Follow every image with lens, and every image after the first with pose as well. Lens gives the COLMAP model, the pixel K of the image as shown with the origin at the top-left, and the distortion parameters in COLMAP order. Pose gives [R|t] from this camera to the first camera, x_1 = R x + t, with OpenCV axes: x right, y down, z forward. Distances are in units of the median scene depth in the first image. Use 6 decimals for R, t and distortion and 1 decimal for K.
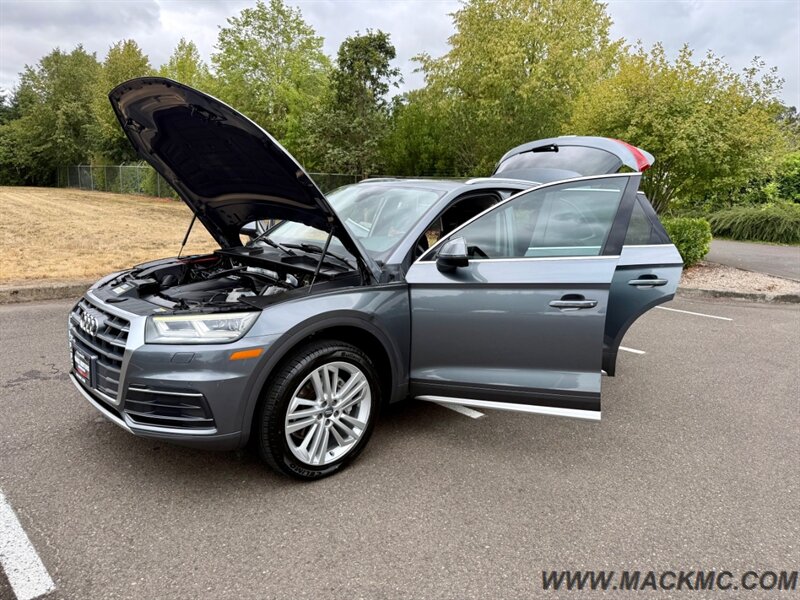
lens RADIAL K [[553.3, 0, 398.7], [0, 553.3, 297.7], [0, 0, 1]] dist [0.017790, -0.039640]
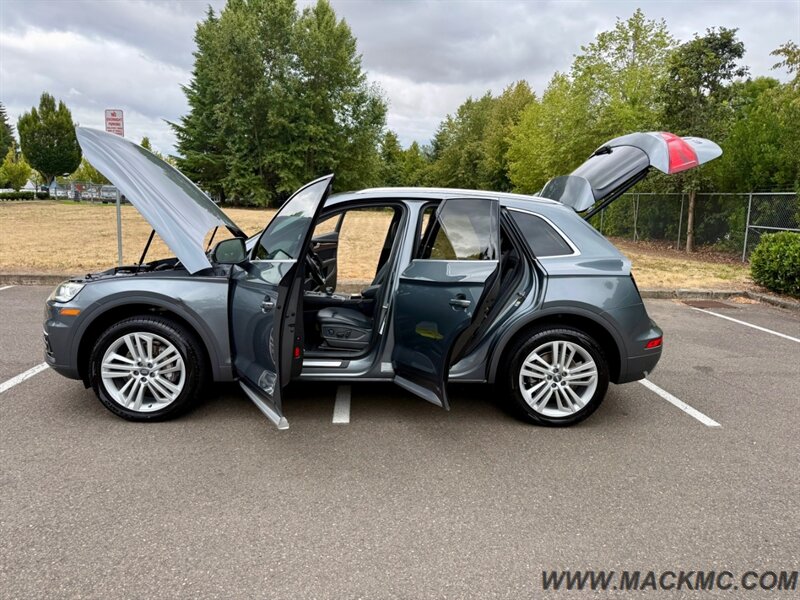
lens RADIAL K [[565.0, 0, 400.0], [0, 565.0, 300.0], [0, 0, 1]] dist [-0.039703, -0.003140]
pose [[0.765251, 0.080106, -0.638728, 0.169466], [-0.109364, 0.993981, -0.006368, -0.001673], [0.634374, 0.074727, 0.769406, 0.057465]]
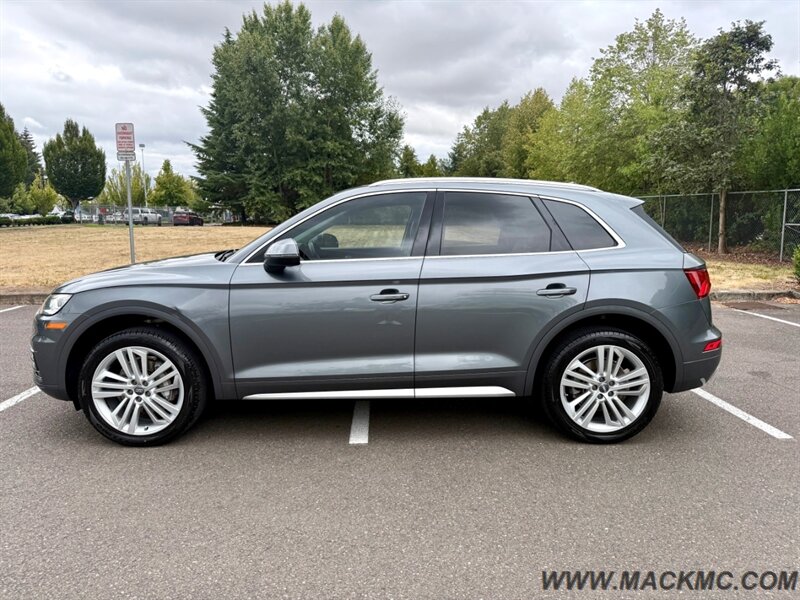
lens RADIAL K [[563.4, 0, 400.4], [0, 563.4, 305.2], [0, 0, 1]] dist [-0.037510, -0.003910]
pose [[0.742112, 0.050169, -0.668396, 0.155041], [-0.083801, 0.996315, -0.018261, 0.001380], [0.665017, 0.069564, 0.743581, 0.075314]]
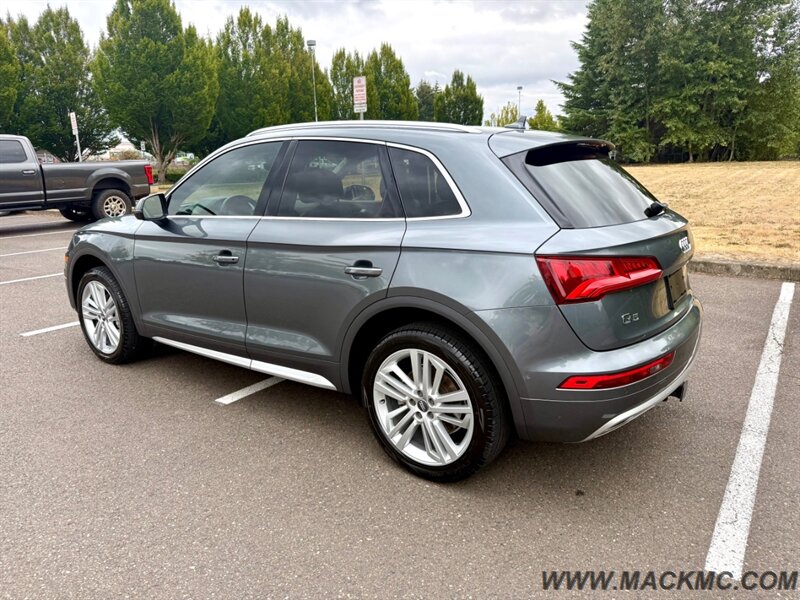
lens RADIAL K [[554.2, 0, 400.0], [0, 554.2, 300.0], [0, 0, 1]] dist [-0.006592, -0.003550]
pose [[0.177683, 0.178789, -0.967710, 0.205825], [-0.137887, 0.978180, 0.155405, -0.024600], [0.974380, 0.105822, 0.198458, 0.215472]]
